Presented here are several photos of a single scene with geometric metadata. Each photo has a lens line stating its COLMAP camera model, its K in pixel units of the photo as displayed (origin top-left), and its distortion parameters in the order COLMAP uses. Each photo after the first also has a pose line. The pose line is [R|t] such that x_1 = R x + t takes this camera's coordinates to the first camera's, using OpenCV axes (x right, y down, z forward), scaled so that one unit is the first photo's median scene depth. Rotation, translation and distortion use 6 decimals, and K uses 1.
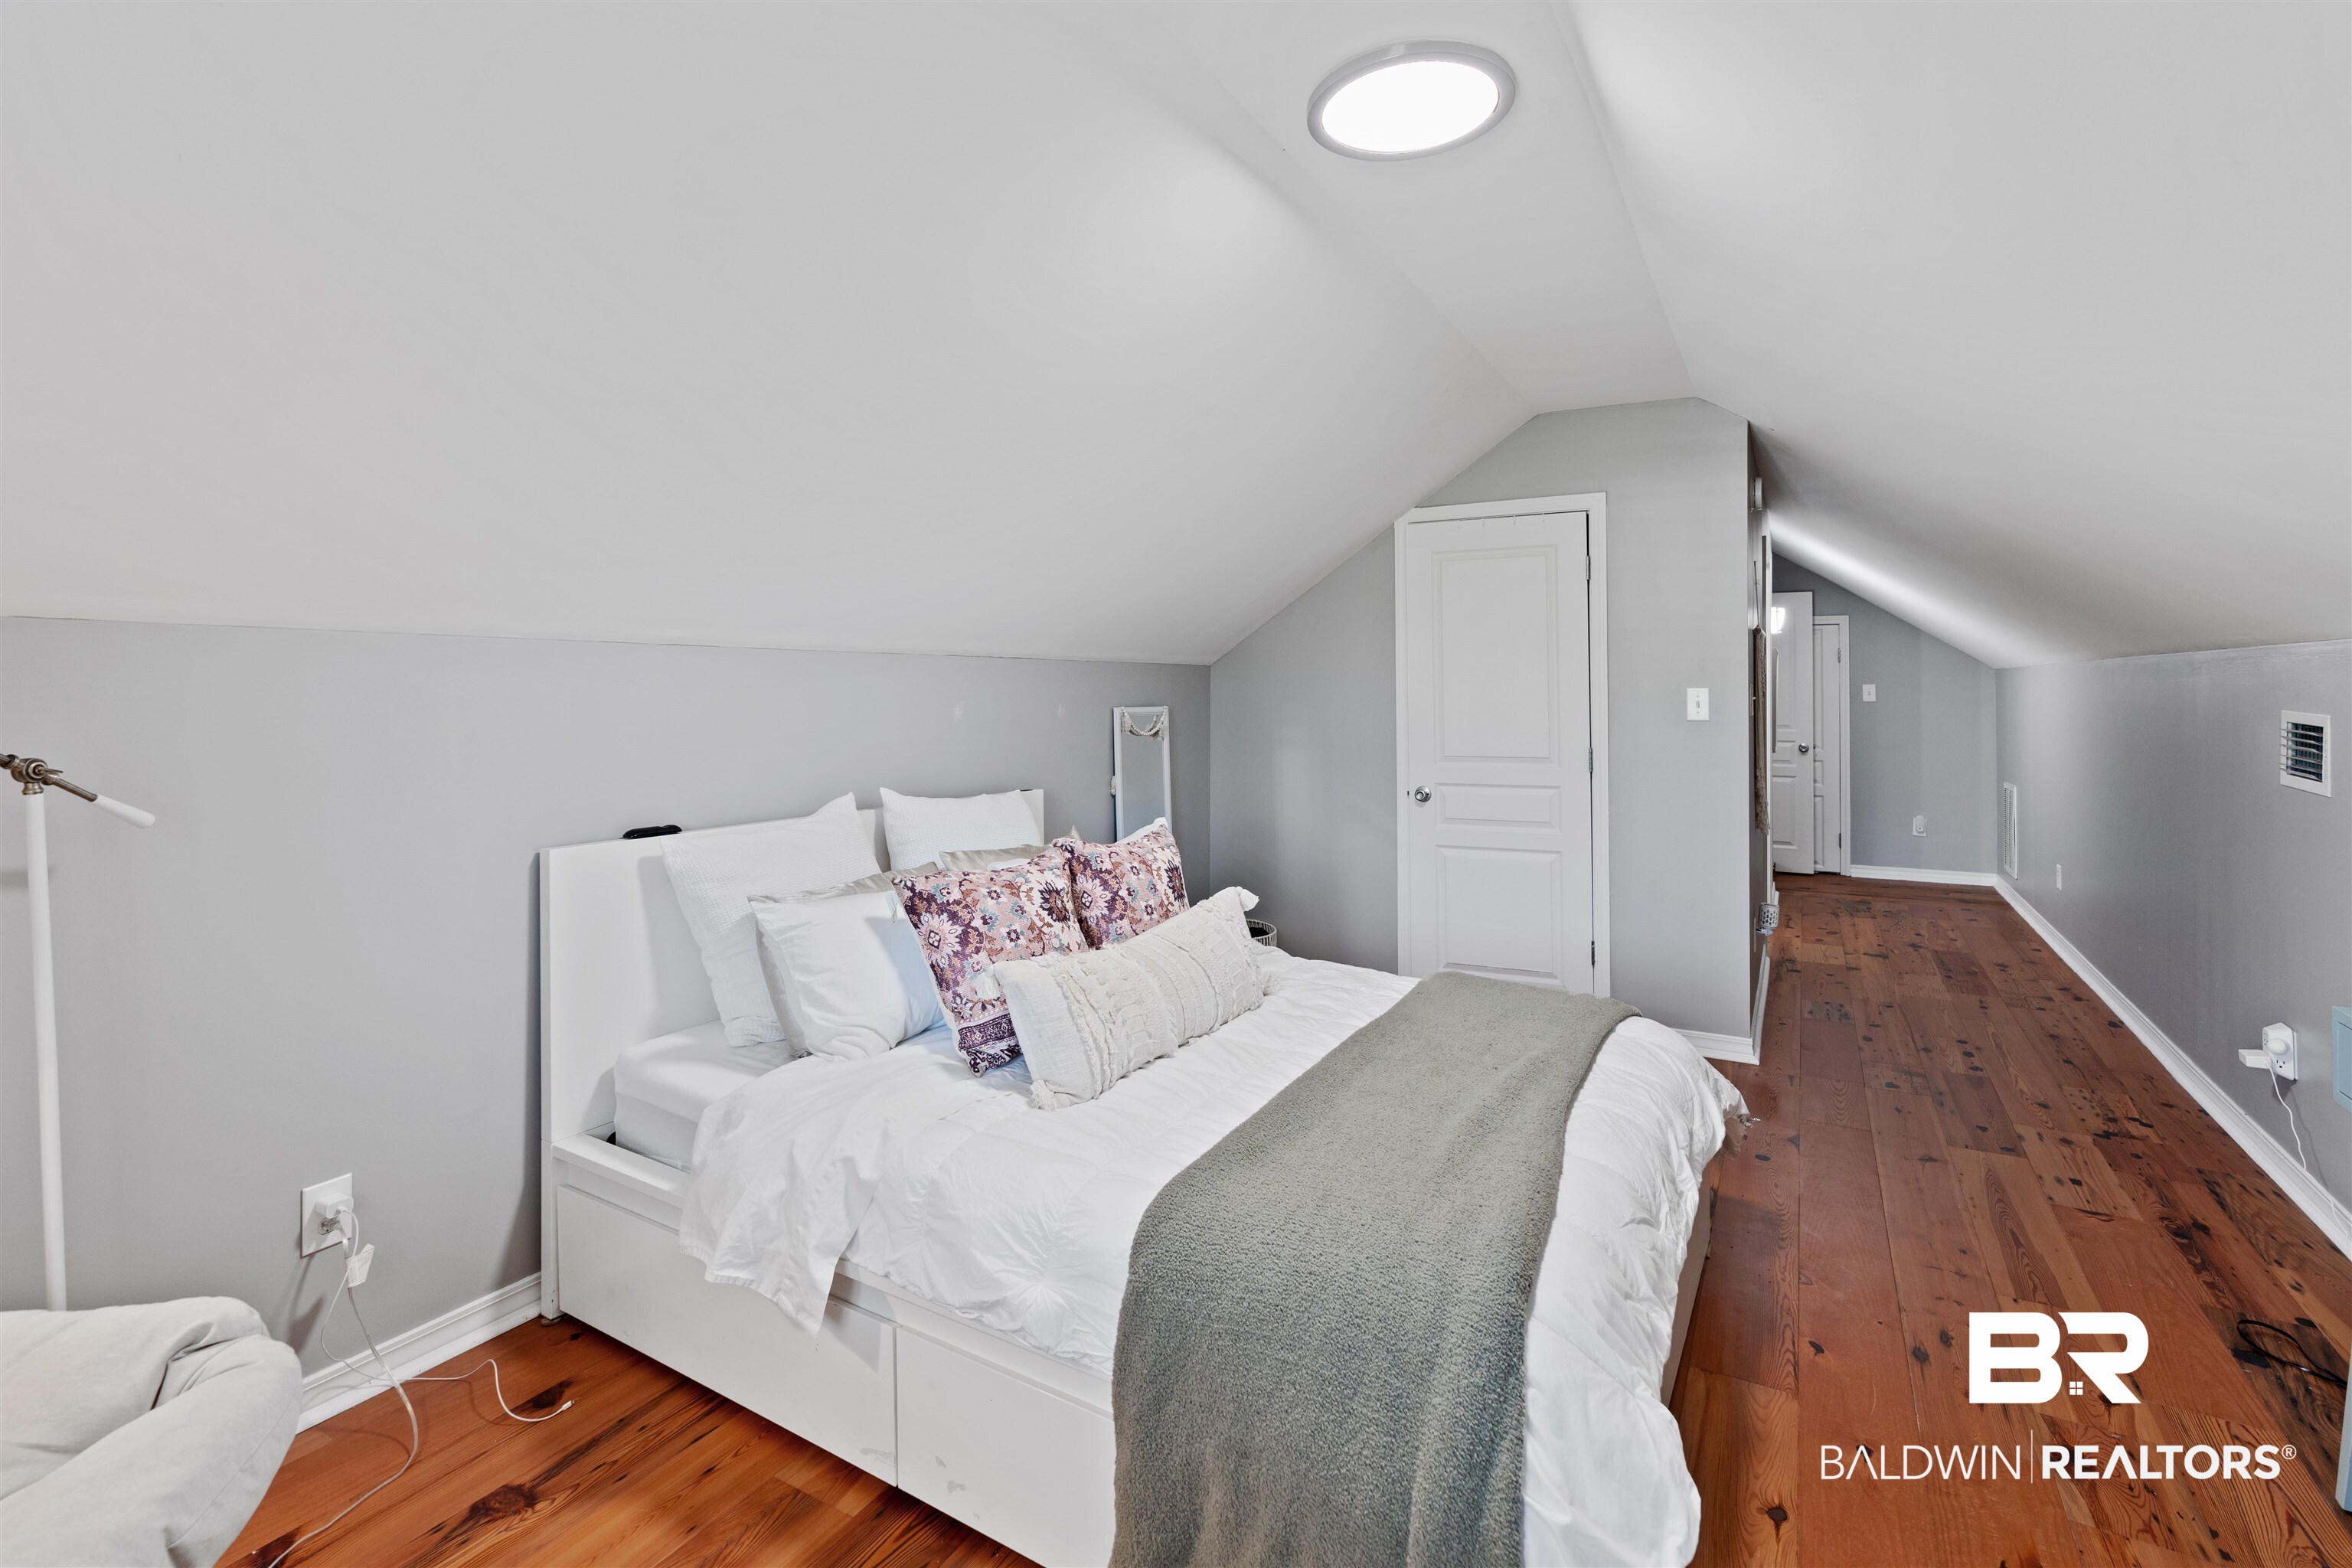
lens RADIAL K [[1074.8, 0, 1168.8], [0, 1074.8, 756.3], [0, 0, 1]] dist [-0.003189, -0.000121]
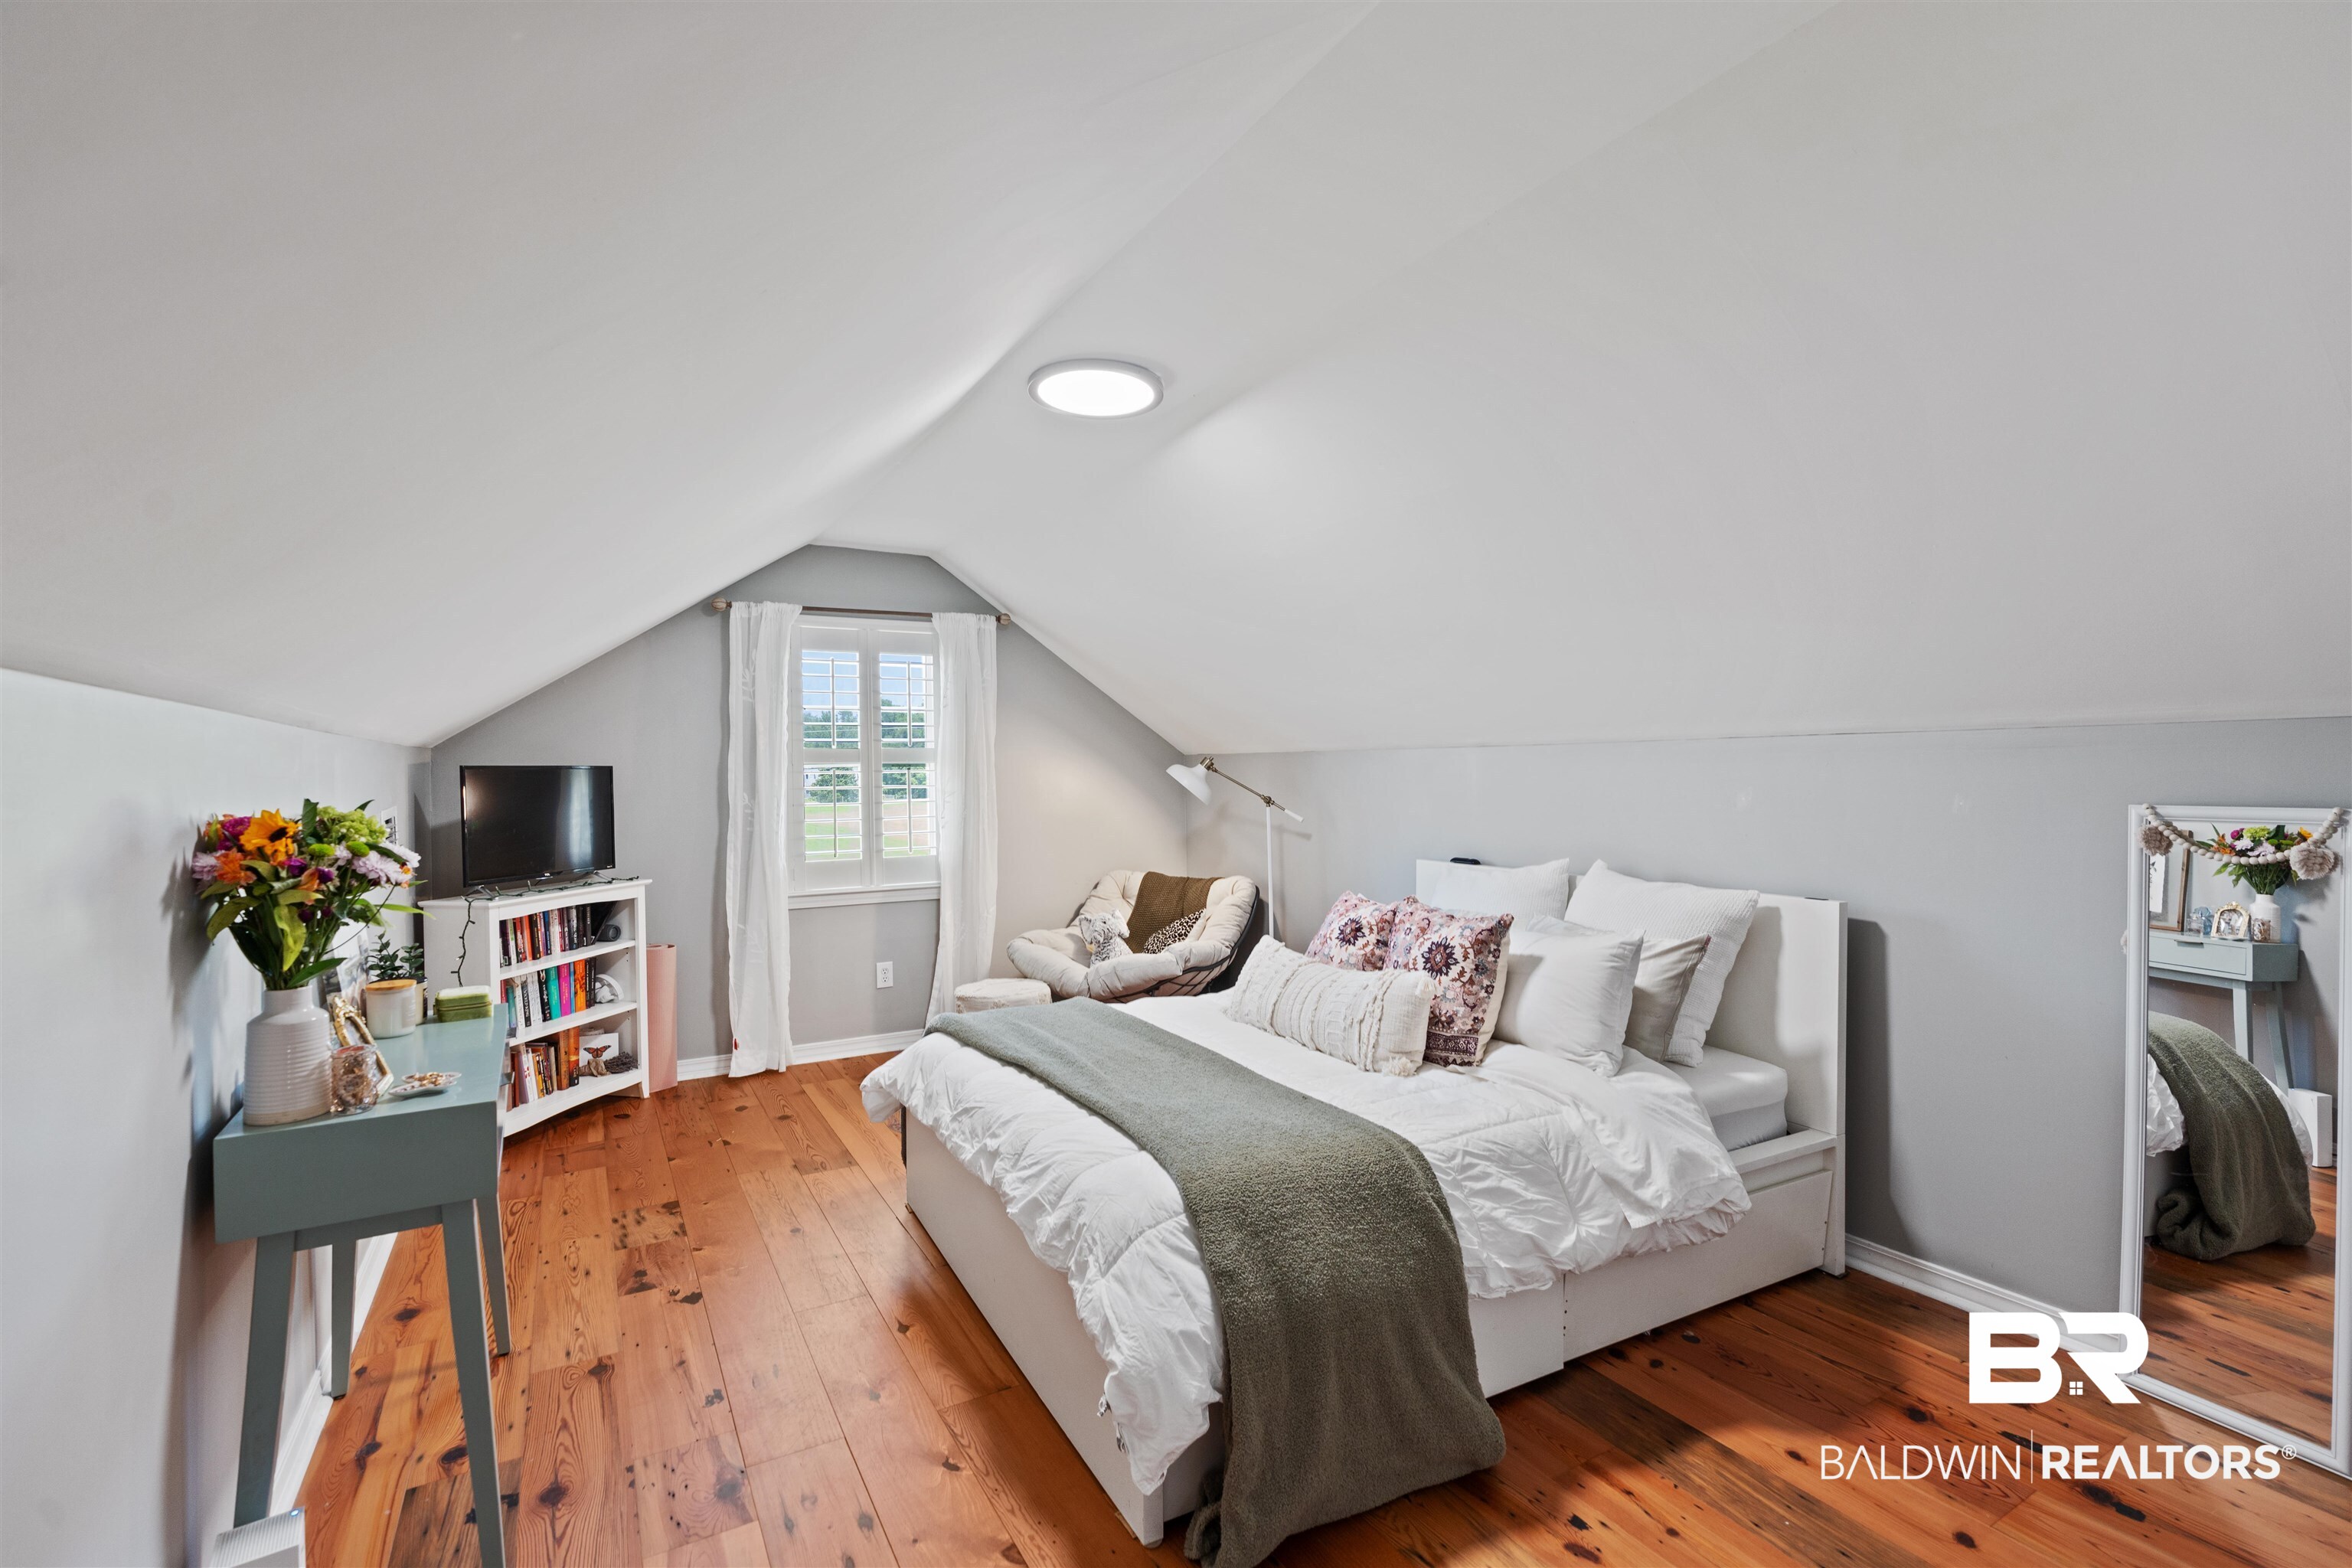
lens RADIAL K [[1074.8, 0, 1168.8], [0, 1074.8, 756.3], [0, 0, 1]] dist [-0.003189, -0.000121]
pose [[-0.502052, -0.016020, -0.864689, 1.333234], [-0.053136, 0.998511, 0.012352, -0.098065], [0.863203, 0.052148, -0.502156, 1.604667]]
